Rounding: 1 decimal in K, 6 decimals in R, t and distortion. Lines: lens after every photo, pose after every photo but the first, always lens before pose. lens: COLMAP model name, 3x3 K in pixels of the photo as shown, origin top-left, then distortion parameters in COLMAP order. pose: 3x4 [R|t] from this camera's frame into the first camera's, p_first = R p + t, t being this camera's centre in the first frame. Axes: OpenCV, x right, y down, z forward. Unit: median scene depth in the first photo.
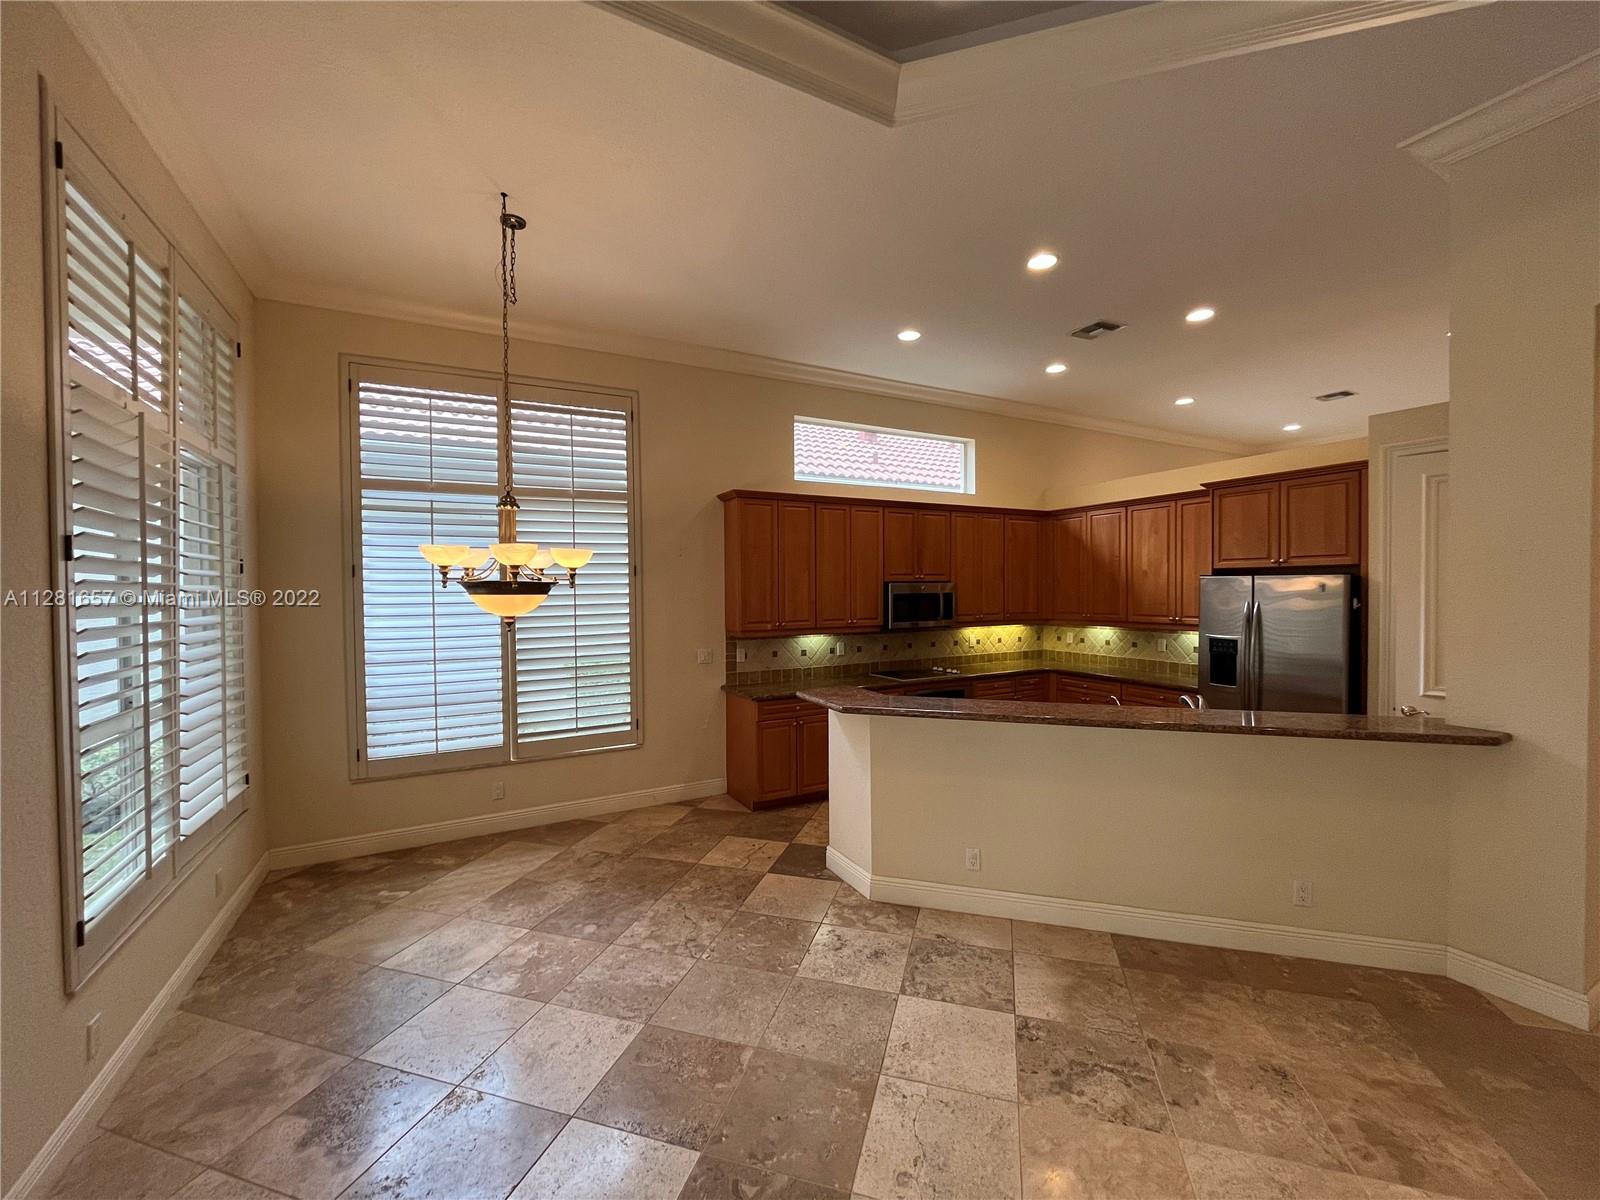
lens RADIAL K [[647.8, 0, 801.6], [0, 647.8, 597.5], [0, 0, 1]] dist [-0.003042, -0.000132]
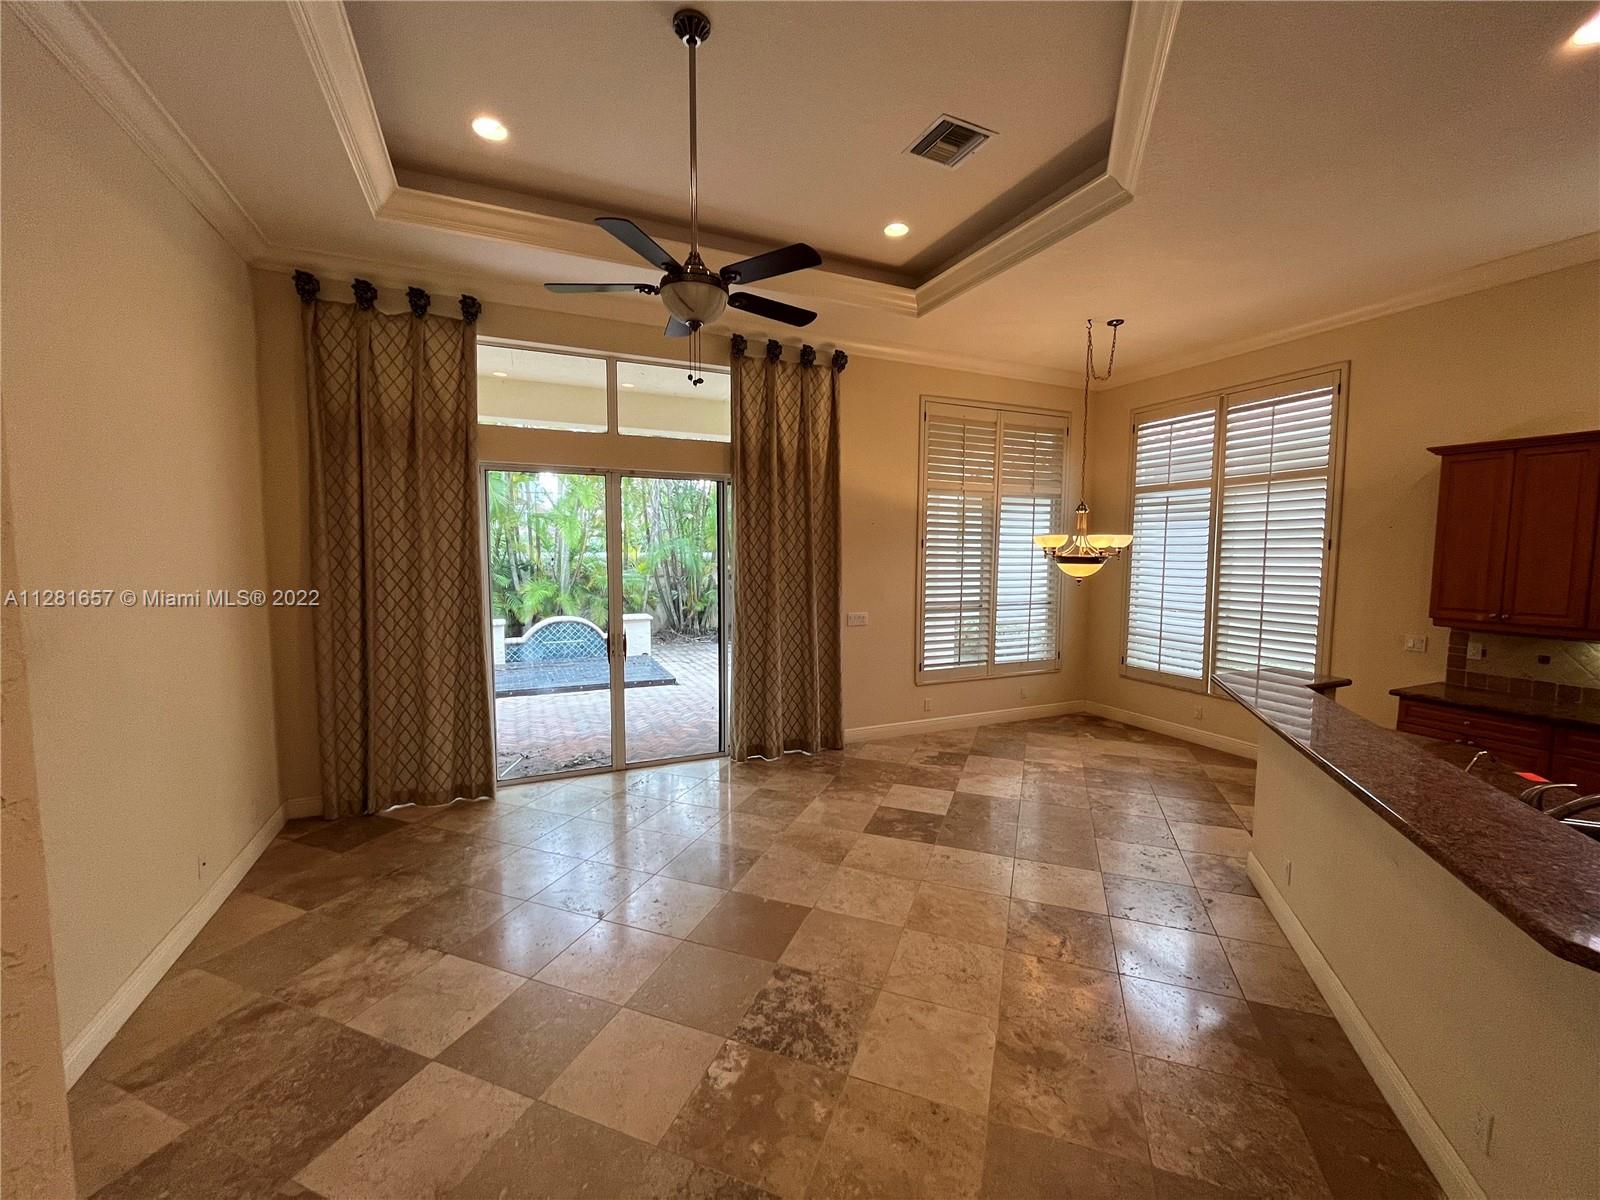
lens RADIAL K [[647.8, 0, 802.3], [0, 647.8, 598.3], [0, 0, 1]] dist [-0.003042, -0.000132]
pose [[-0.063956, 0.086216, -0.994222, 0.897554], [-0.021495, 0.995911, 0.087745, -0.032805], [0.997721, 0.026983, -0.061841, 0.275219]]
